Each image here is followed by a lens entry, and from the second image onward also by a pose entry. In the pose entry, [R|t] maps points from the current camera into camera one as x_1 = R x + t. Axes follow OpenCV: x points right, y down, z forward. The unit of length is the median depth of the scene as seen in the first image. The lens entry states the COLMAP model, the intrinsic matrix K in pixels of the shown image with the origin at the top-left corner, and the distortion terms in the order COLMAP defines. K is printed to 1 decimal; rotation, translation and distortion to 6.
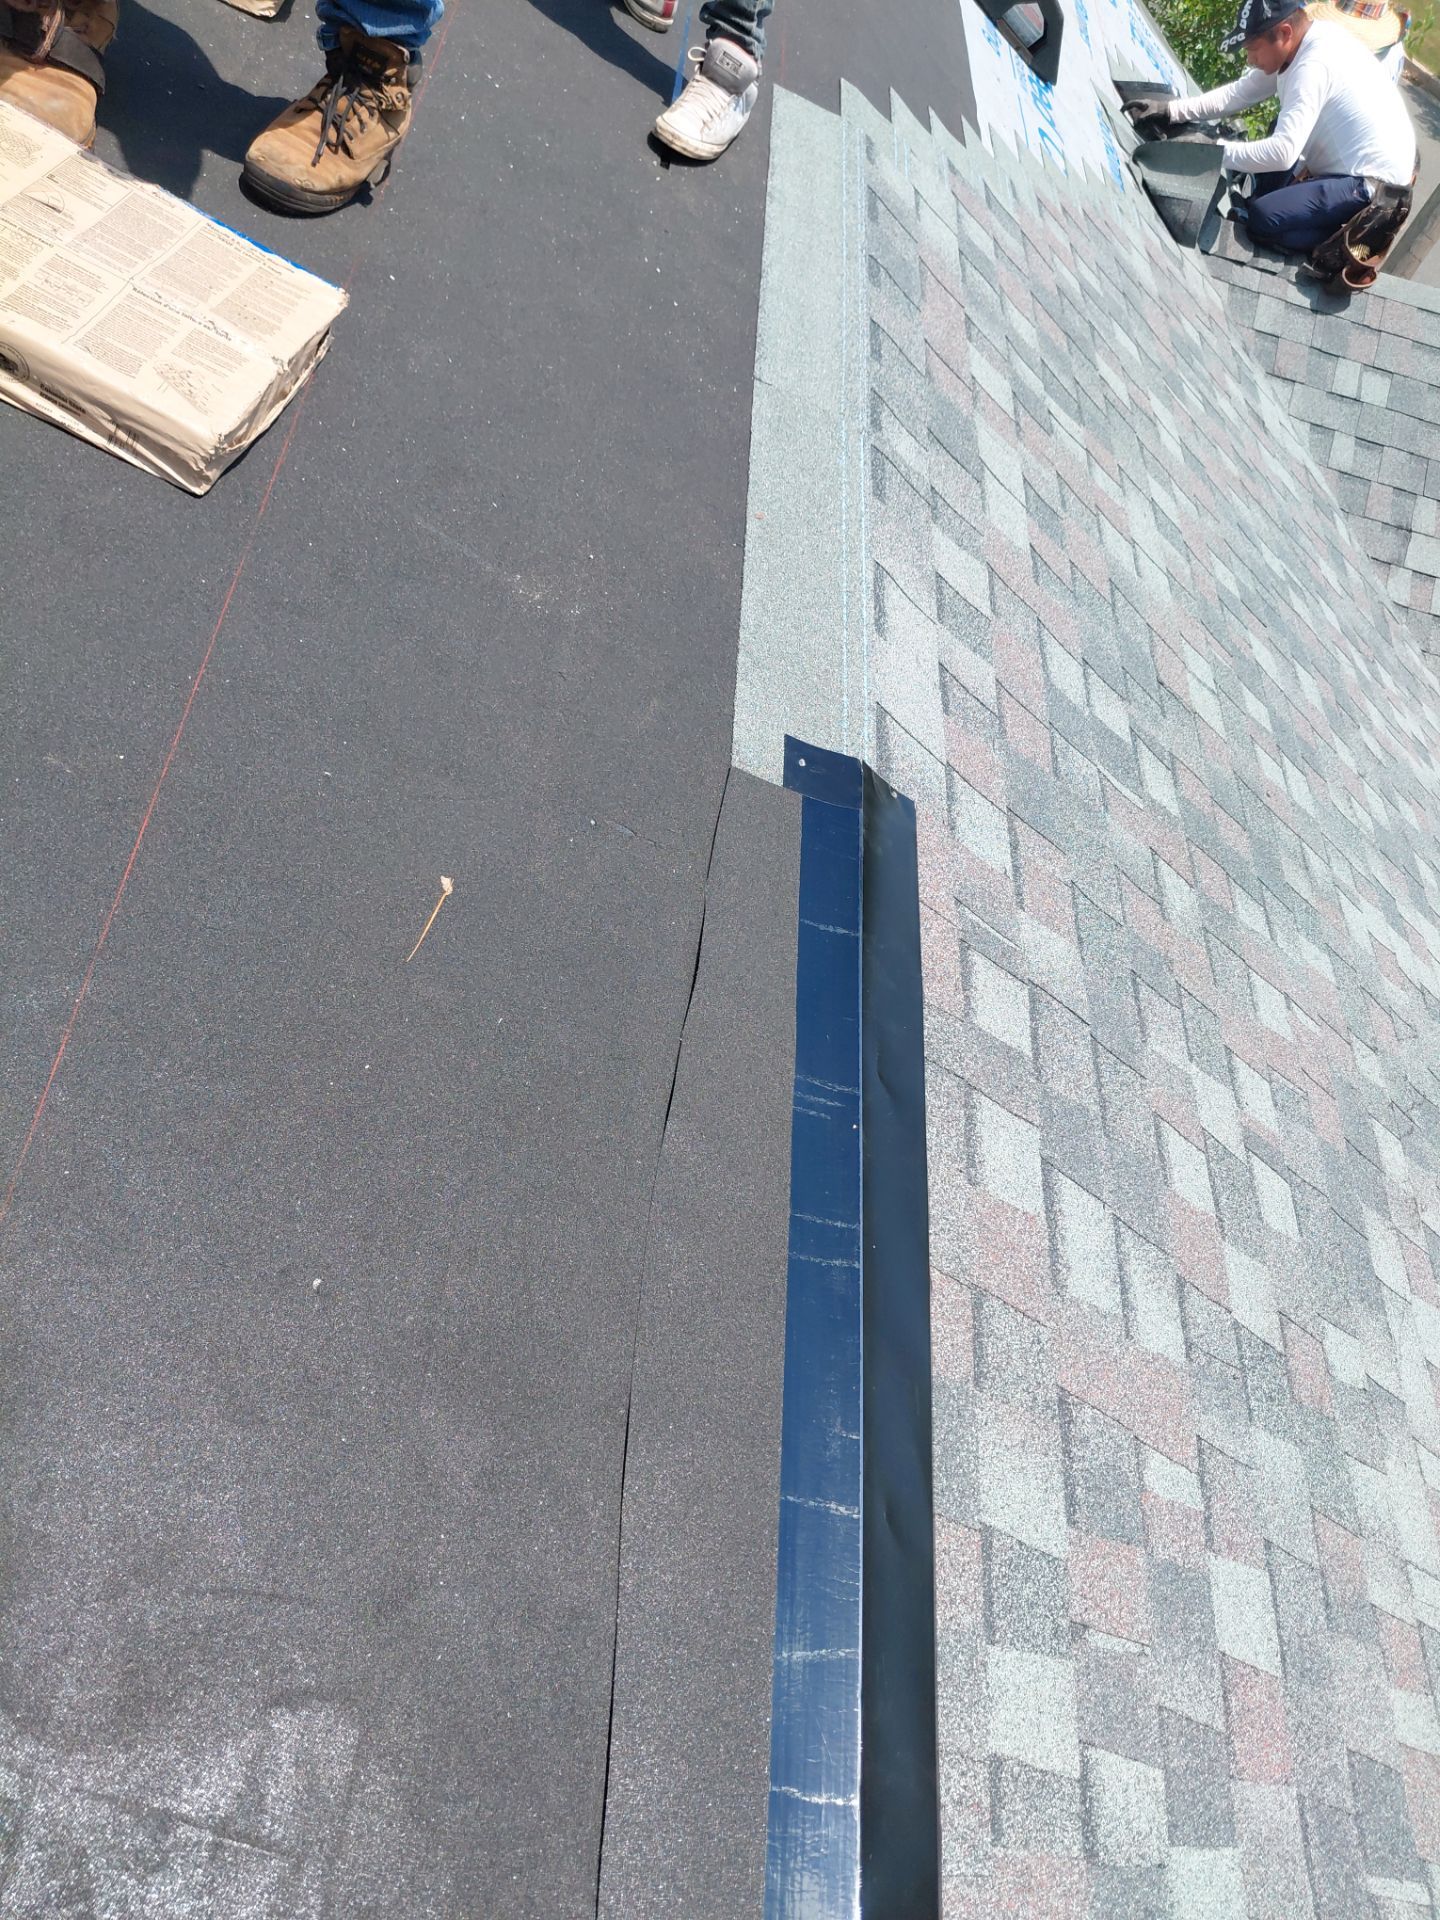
lens RADIAL K [[1403.4, 0, 706.7], [0, 1403.4, 961.1], [0, 0, 1]] dist [0.076637, -0.131812]
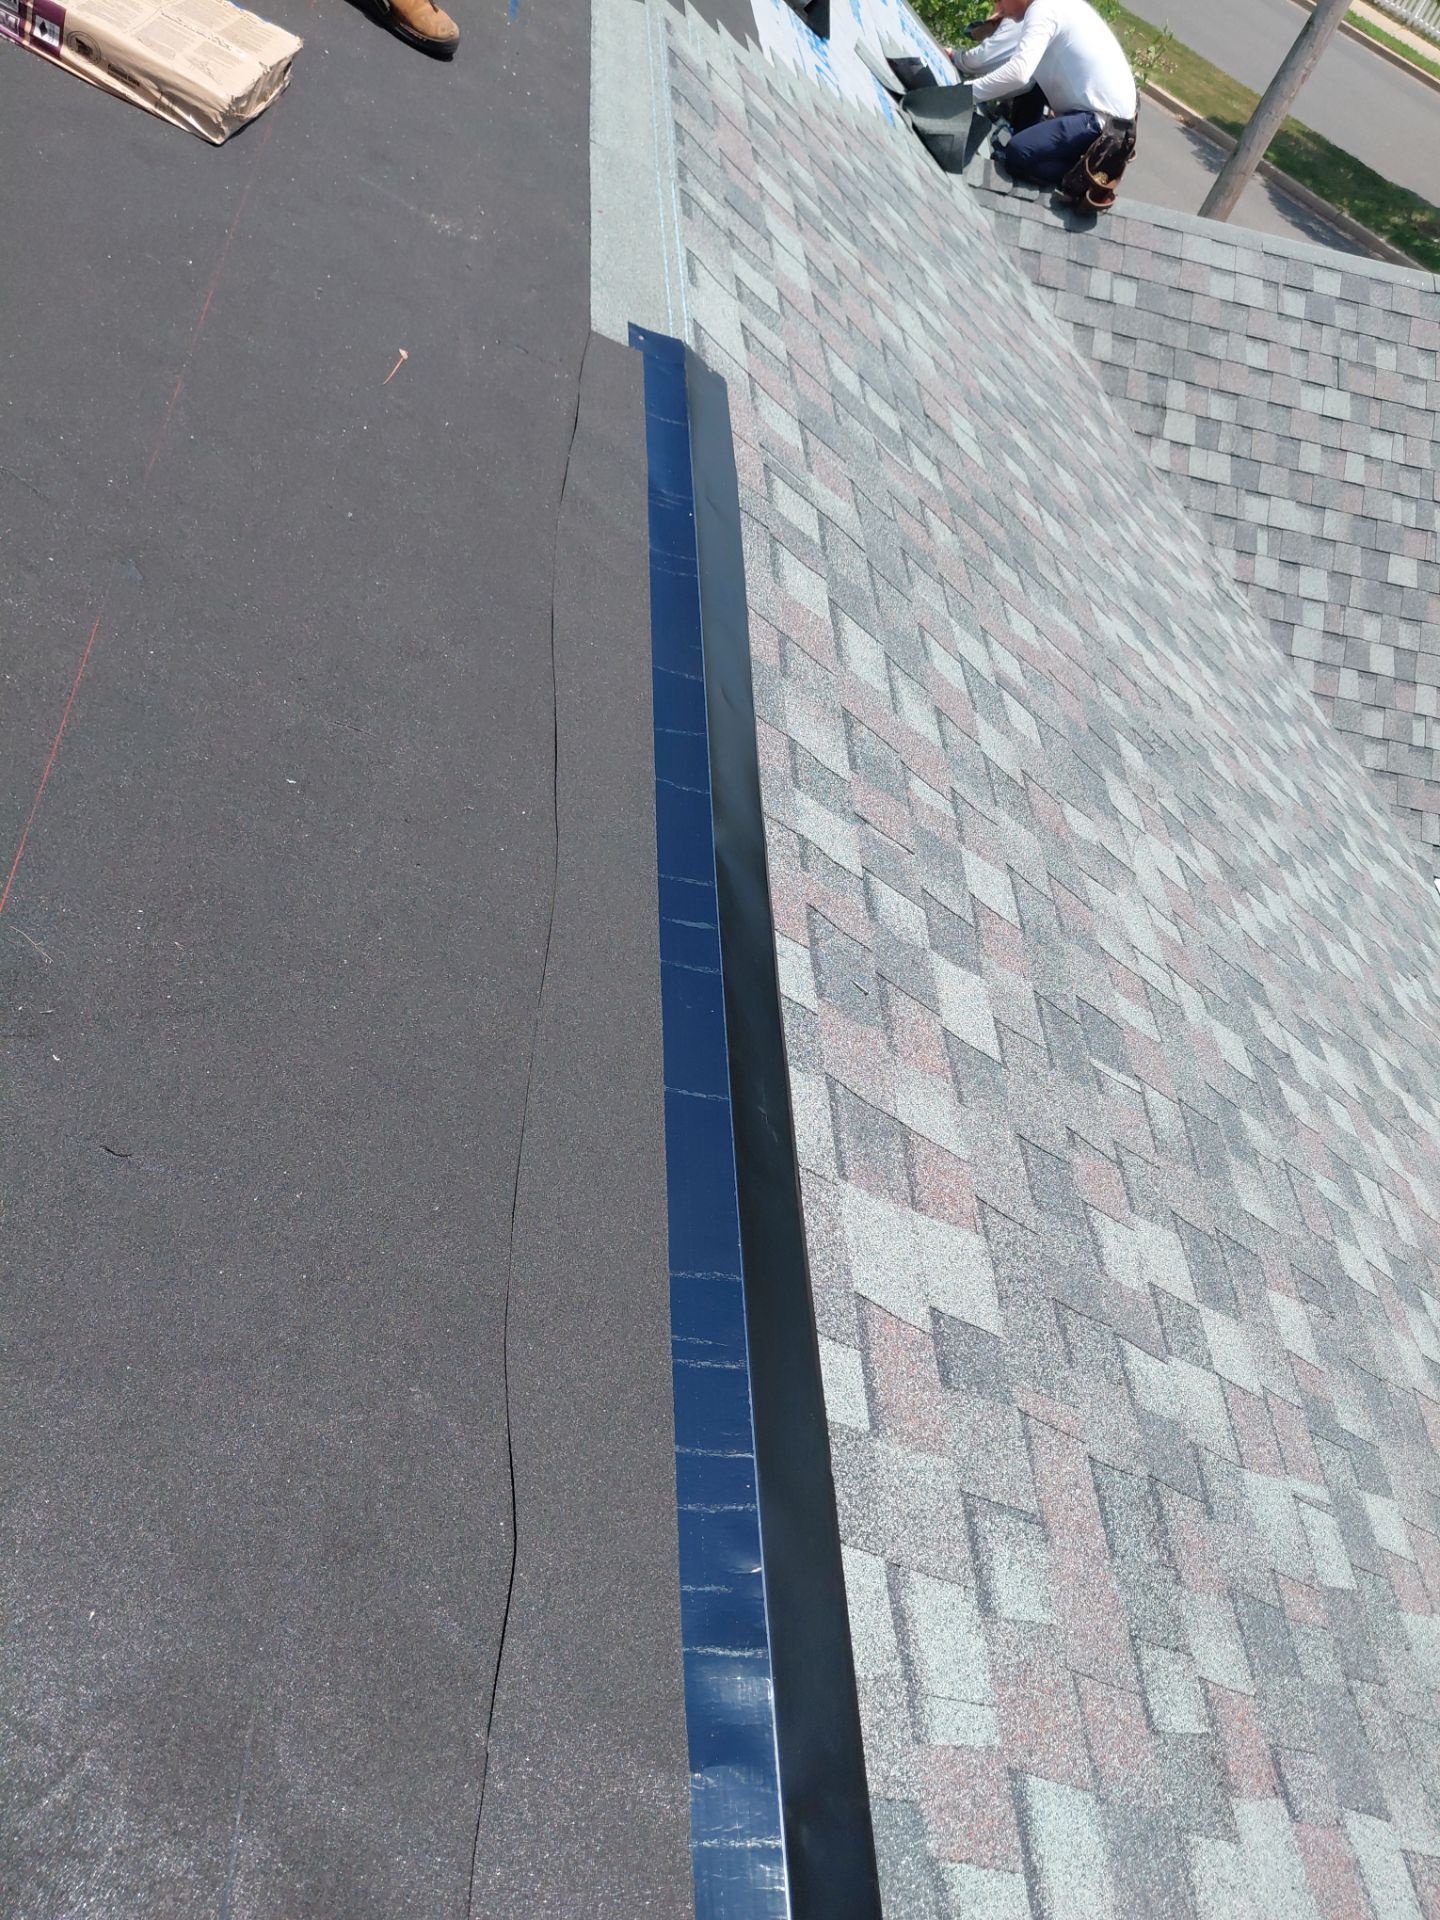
lens RADIAL K [[1403.4, 0, 706.7], [0, 1403.4, 961.1], [0, 0, 1]] dist [0.076637, -0.131812]
pose [[0.994173, -0.082035, 0.069933, -0.009582], [0.085494, 0.995182, -0.047988, 0.288717], [-0.065659, 0.053687, 0.996397, -0.210809]]
